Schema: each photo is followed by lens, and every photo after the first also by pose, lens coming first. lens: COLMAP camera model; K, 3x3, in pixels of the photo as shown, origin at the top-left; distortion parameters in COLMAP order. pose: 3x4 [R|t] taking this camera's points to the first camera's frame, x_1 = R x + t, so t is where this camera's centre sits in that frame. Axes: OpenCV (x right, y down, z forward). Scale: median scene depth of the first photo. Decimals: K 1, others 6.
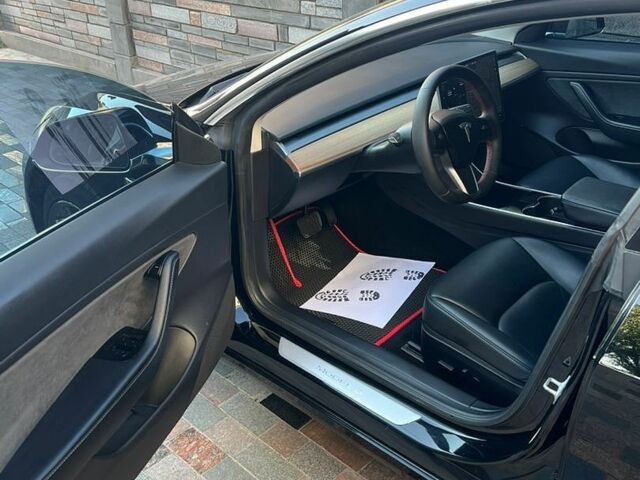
lens RADIAL K [[639.9, 0, 317.4], [0, 639.9, 238.8], [0, 0, 1]] dist [0.064489, 0.000000]
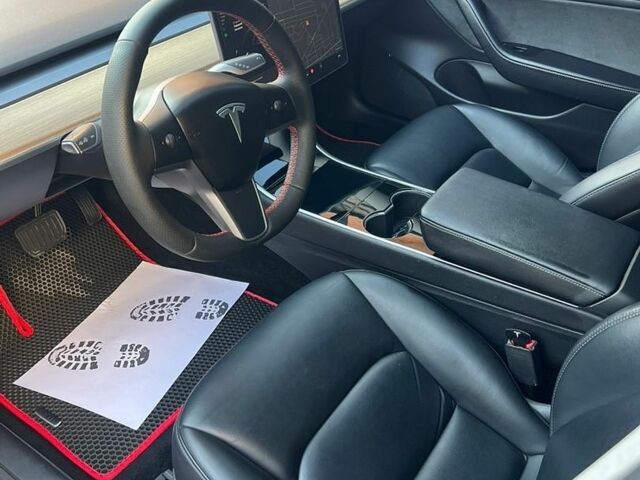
lens RADIAL K [[639.9, 0, 322.3], [0, 639.9, 242.2], [0, 0, 1]] dist [0.064489, 0.000000]
pose [[0.990275, -0.037710, 0.133919, 0.177546], [0.012959, 0.983381, 0.181088, -0.127552], [-0.138522, -0.177592, 0.974306, 0.365483]]
